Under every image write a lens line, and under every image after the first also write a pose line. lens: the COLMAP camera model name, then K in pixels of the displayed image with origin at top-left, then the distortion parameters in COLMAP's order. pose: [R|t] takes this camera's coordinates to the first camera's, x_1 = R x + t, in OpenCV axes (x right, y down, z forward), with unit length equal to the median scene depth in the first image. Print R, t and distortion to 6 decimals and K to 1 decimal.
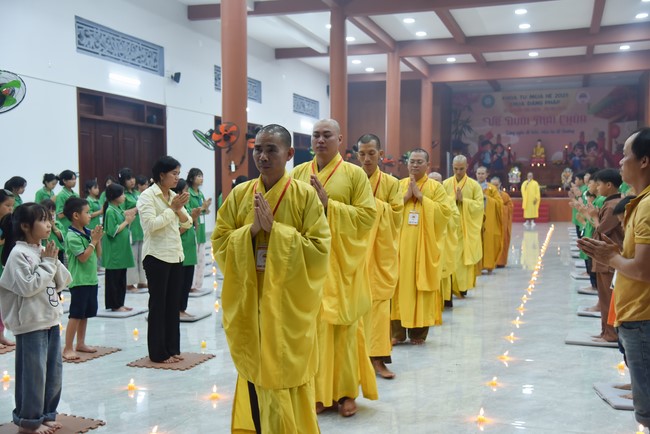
lens RADIAL K [[757.6, 0, 329.4], [0, 757.6, 220.4], [0, 0, 1]] dist [0.161483, 0.000000]
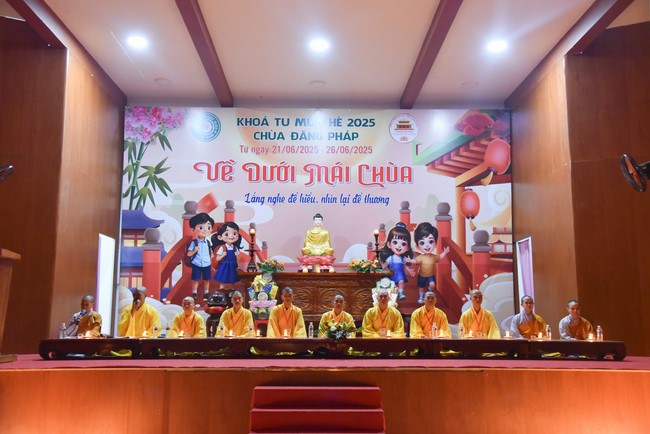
lens RADIAL K [[671.2, 0, 328.4], [0, 671.2, 219.2], [0, 0, 1]] dist [0.056636, 0.000000]
pose [[0.949385, 0.049642, 0.310168, 0.159242], [0.010588, 0.981815, -0.189545, -0.029520], [-0.313937, 0.183235, 0.931595, 0.637074]]
